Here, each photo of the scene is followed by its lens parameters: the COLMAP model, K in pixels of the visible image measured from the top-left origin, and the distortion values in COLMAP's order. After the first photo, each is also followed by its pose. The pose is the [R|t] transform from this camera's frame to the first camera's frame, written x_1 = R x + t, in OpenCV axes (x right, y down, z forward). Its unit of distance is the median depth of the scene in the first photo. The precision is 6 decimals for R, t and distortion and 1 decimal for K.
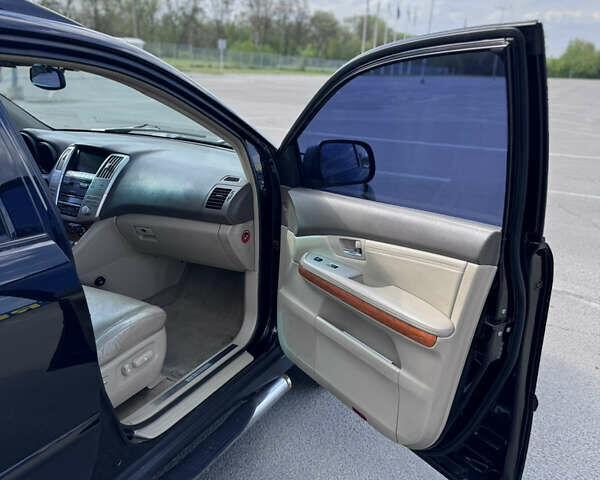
lens RADIAL K [[561.2, 0, 299.0], [0, 561.2, 238.0], [0, 0, 1]] dist [0.183147, -0.385581]
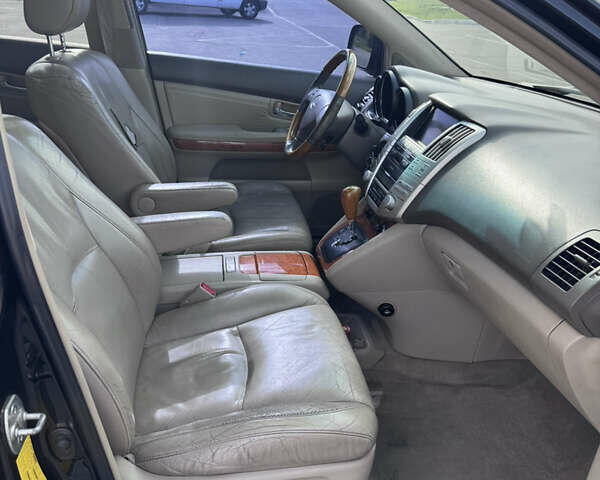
lens RADIAL K [[561.2, 0, 299.0], [0, 561.2, 238.0], [0, 0, 1]] dist [0.183147, -0.385581]
pose [[0.600136, 0.331675, -0.727893, 0.035423], [-0.283719, 0.939081, 0.193985, -0.103350], [0.747891, 0.090100, 0.657679, 0.516239]]
